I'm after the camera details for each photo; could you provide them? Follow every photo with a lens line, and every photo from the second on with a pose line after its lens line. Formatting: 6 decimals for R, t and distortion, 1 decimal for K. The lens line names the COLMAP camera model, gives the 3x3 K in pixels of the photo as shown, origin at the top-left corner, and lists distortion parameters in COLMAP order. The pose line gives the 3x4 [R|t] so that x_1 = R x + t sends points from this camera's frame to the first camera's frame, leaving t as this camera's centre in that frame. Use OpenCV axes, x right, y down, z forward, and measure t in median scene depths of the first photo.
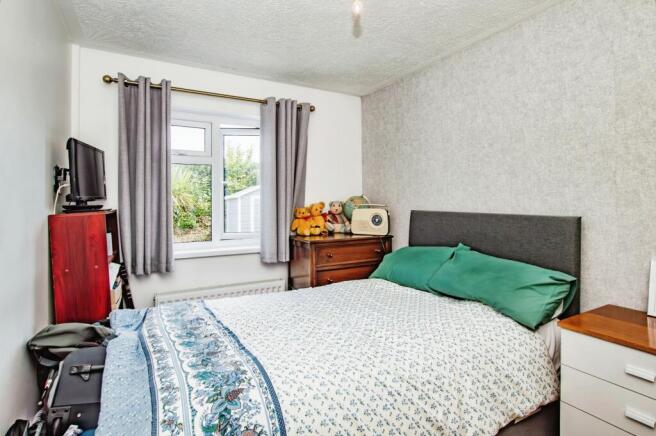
lens RADIAL K [[343.5, 0, 327.6], [0, 343.5, 206.9], [0, 0, 1]] dist [-0.000631, 0.000205]
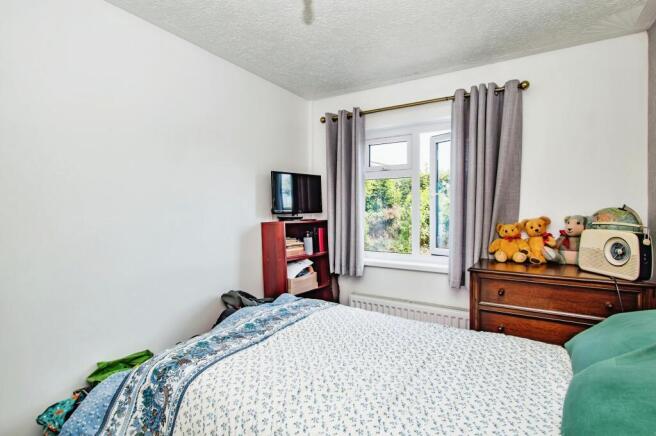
lens RADIAL K [[348.1, 0, 328.0], [0, 348.1, 218.0], [0, 0, 1]] dist [-0.003497, -0.000054]
pose [[0.457725, 0.022919, -0.888799, 0.444239], [-0.018784, 0.999694, 0.016105, -0.016288], [0.888896, 0.009323, 0.458015, 0.333075]]
